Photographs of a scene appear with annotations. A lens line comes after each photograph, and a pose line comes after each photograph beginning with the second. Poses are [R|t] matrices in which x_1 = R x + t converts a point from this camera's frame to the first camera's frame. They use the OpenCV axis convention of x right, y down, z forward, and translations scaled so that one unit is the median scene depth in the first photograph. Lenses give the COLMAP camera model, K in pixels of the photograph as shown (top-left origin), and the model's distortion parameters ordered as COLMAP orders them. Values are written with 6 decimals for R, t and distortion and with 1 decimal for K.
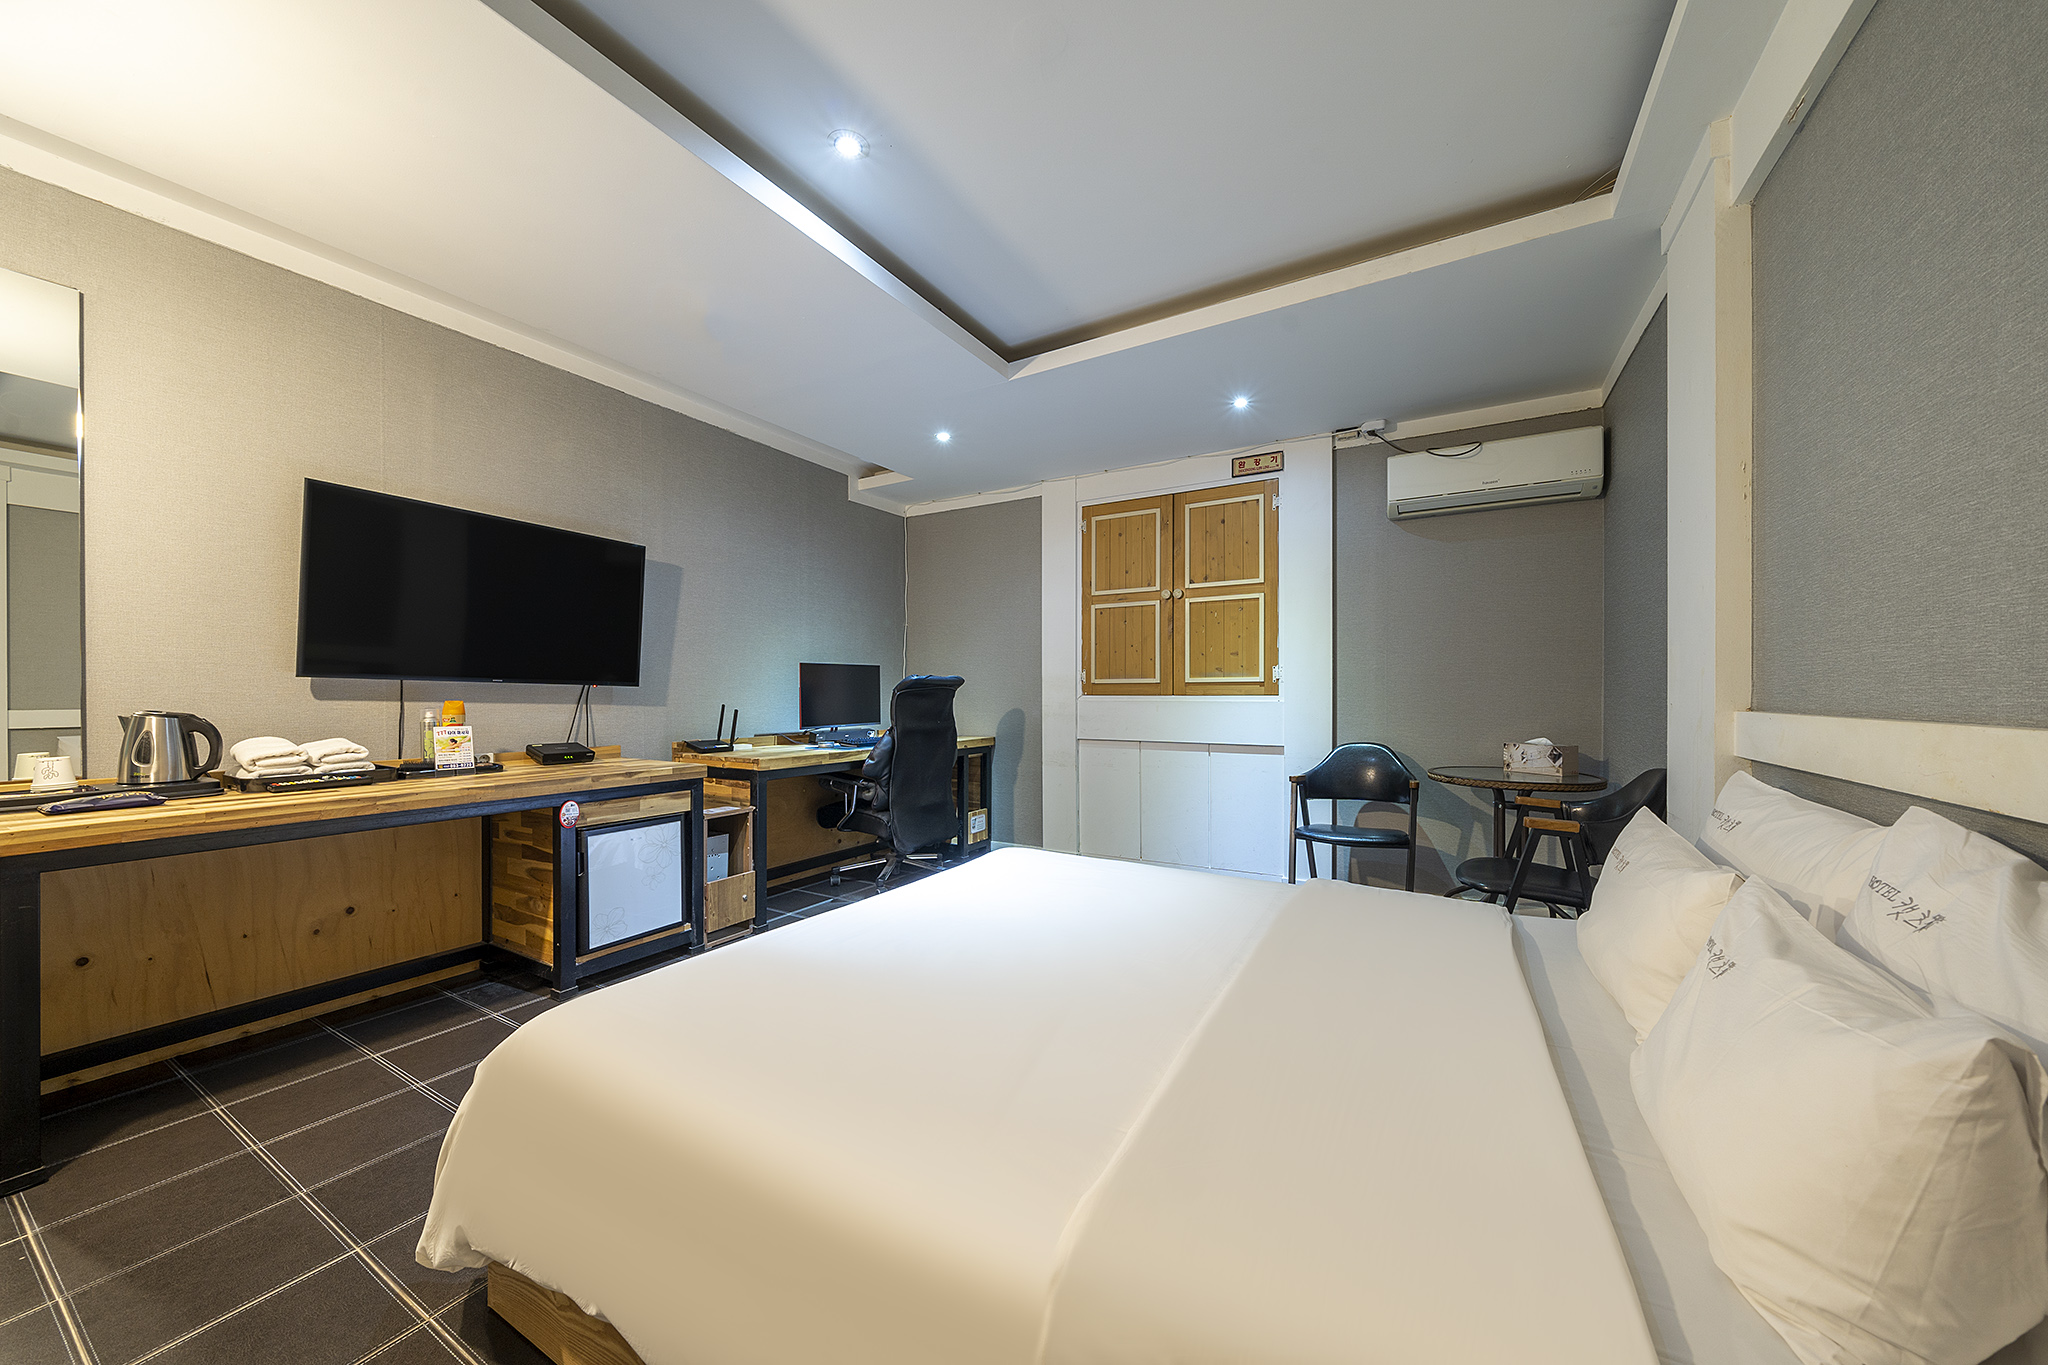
lens RADIAL K [[733.4, 0, 1019.6], [0, 733.4, 694.9], [0, 0, 1]] dist [-0.000408, -0.000017]
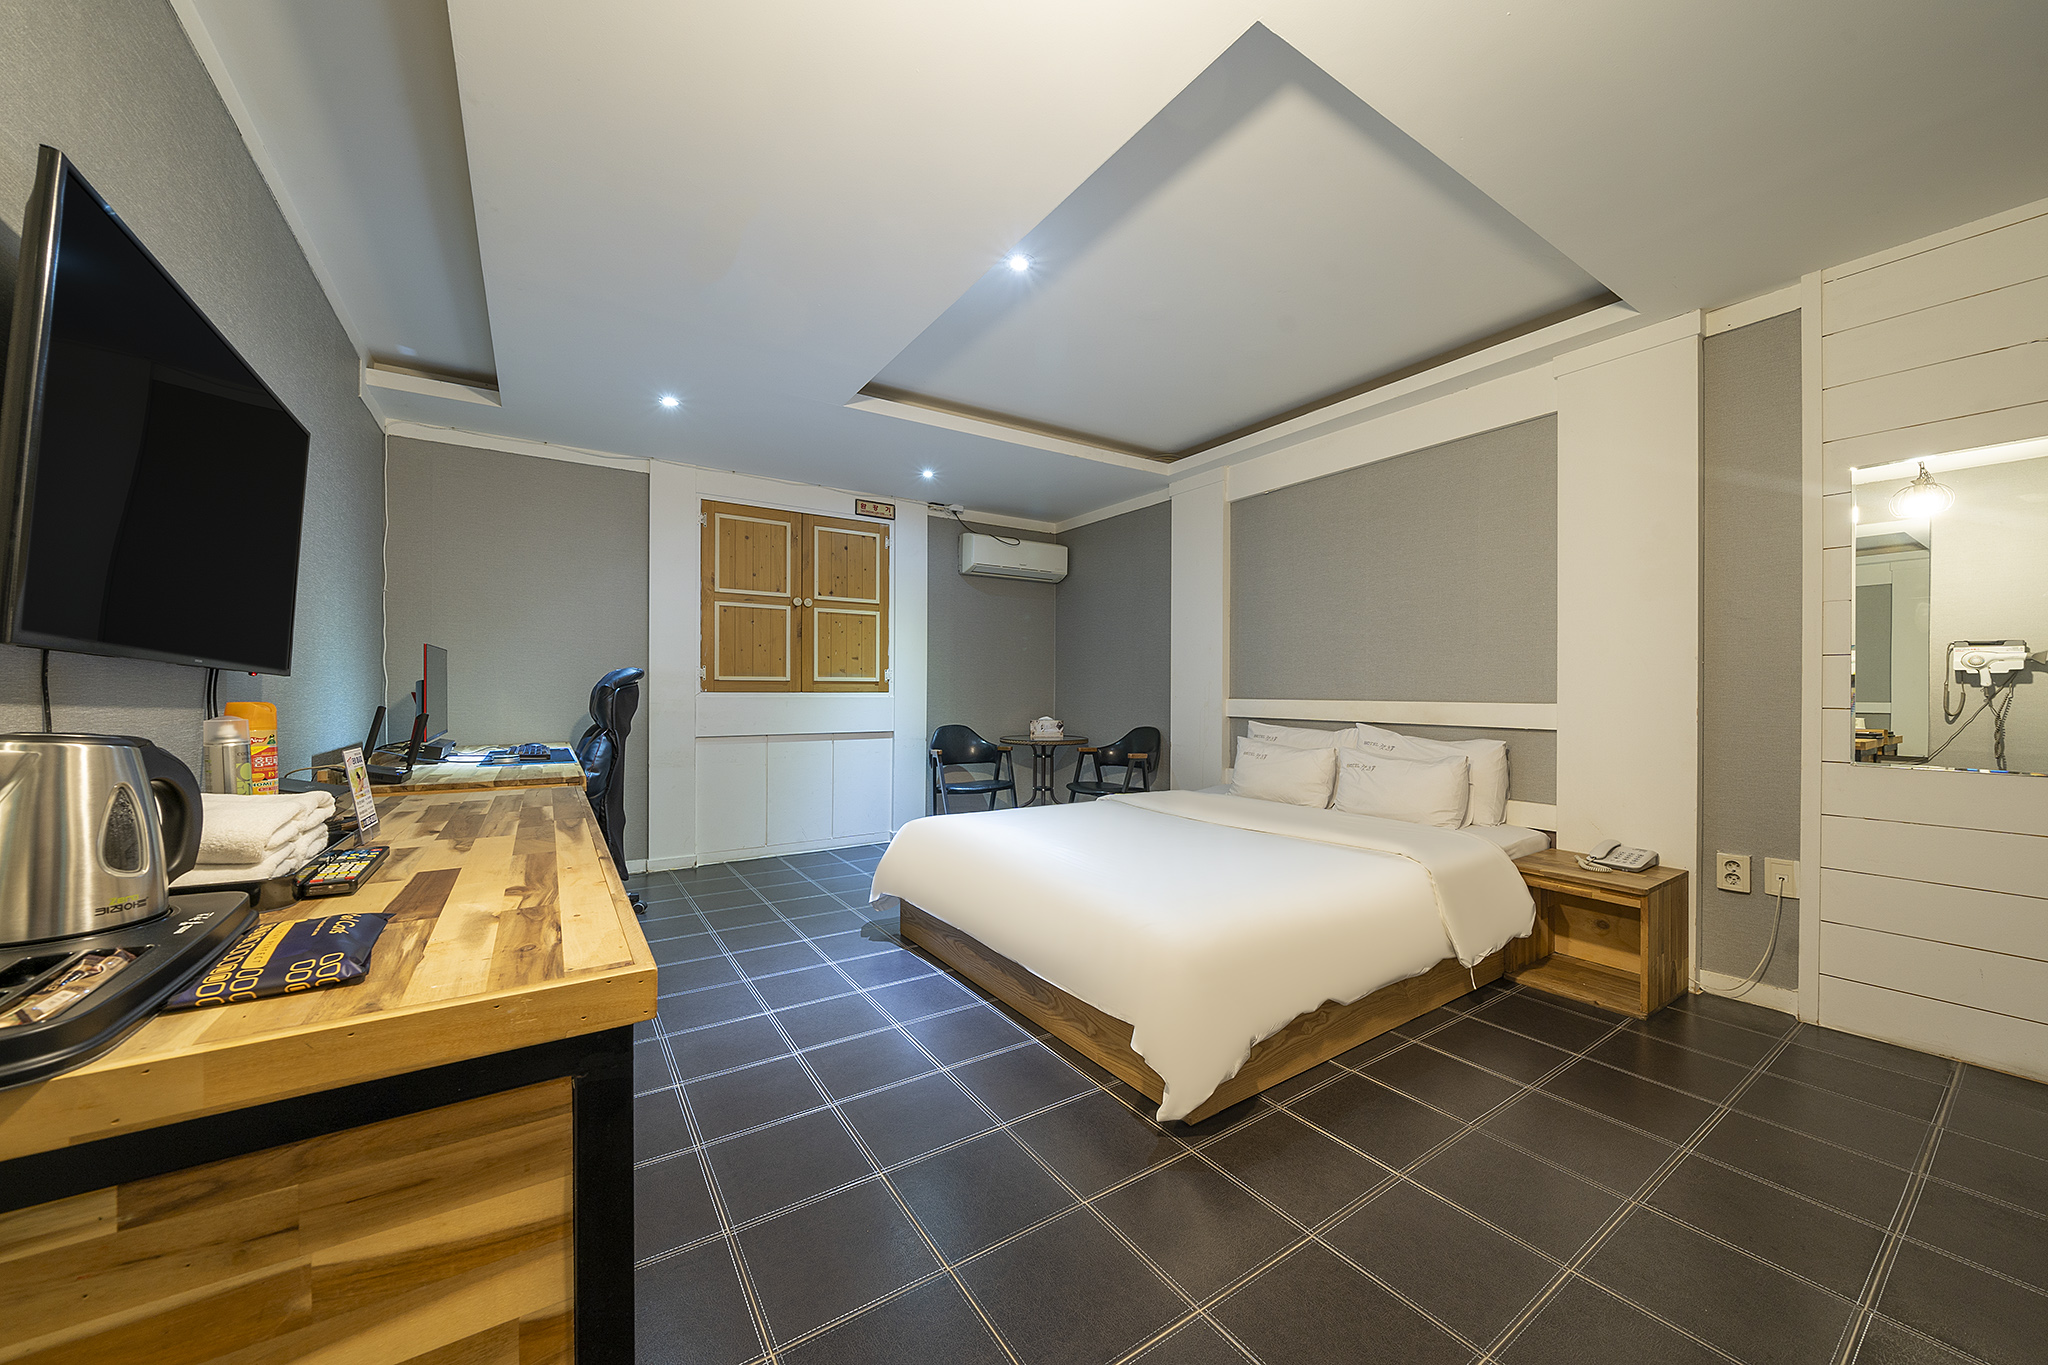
lens RADIAL K [[733.4, 0, 1019.6], [0, 733.4, 694.9], [0, 0, 1]] dist [-0.000408, -0.000017]
pose [[0.435749, -0.002318, 0.900065, -0.679793], [-0.002003, 0.999992, 0.003545, 0.000005], [-0.900066, -0.003347, 0.435740, 0.215601]]
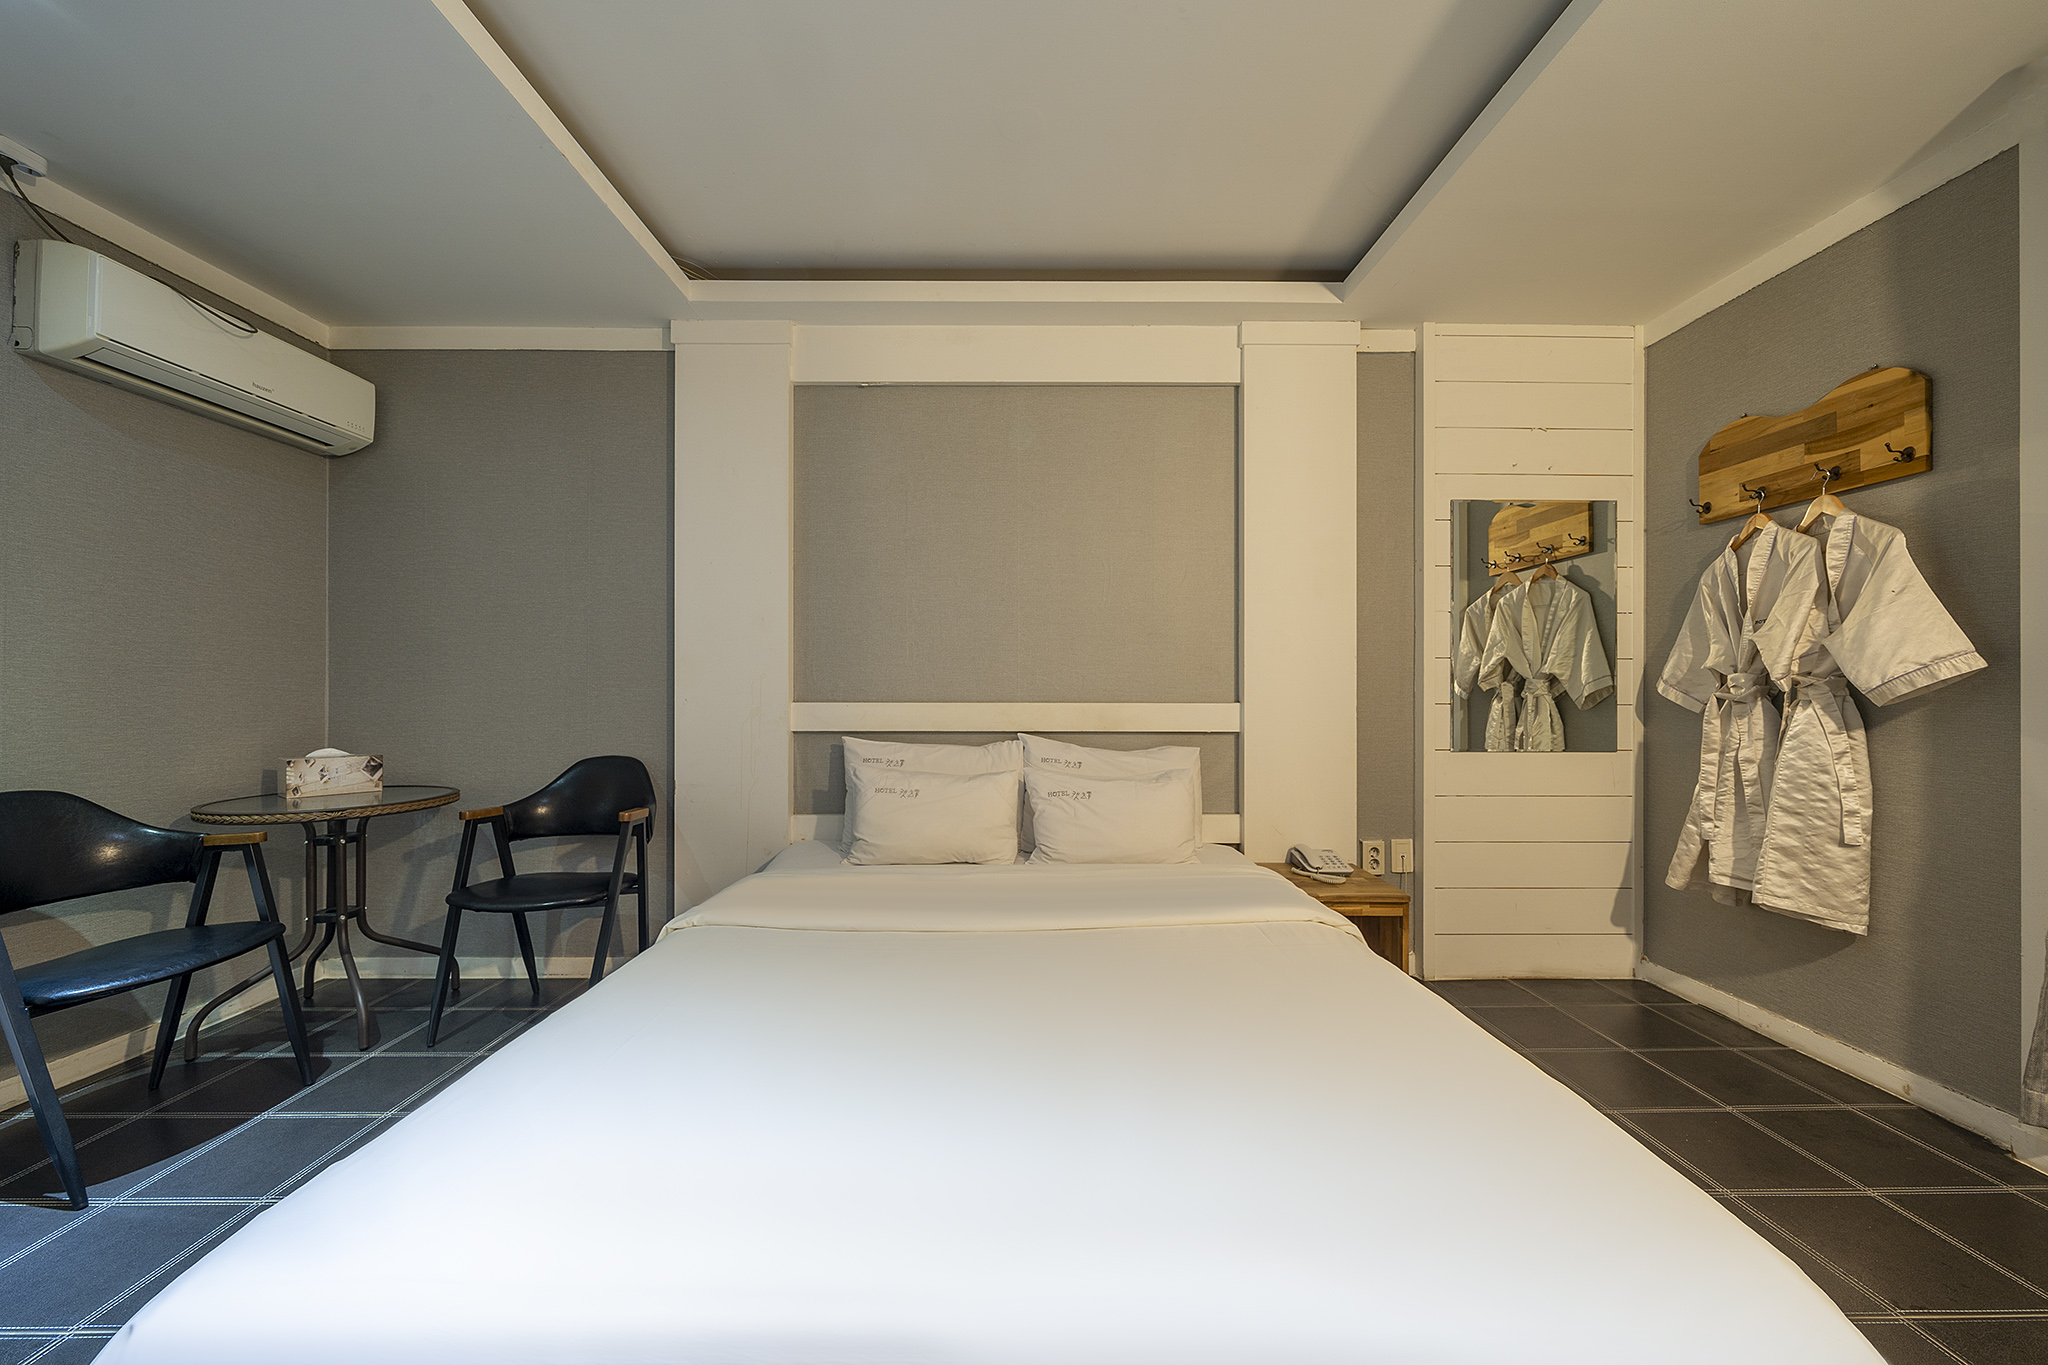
lens RADIAL K [[780.9, 0, 1024.0], [0, 780.9, 682.5], [0, 0, 1]] dist [-0.000432, 0.000040]
pose [[-0.514479, 0.010228, 0.857442, -0.286664], [0.001660, 0.999939, -0.010931, -0.000917], [-0.857501, -0.004200, -0.514464, 0.593348]]
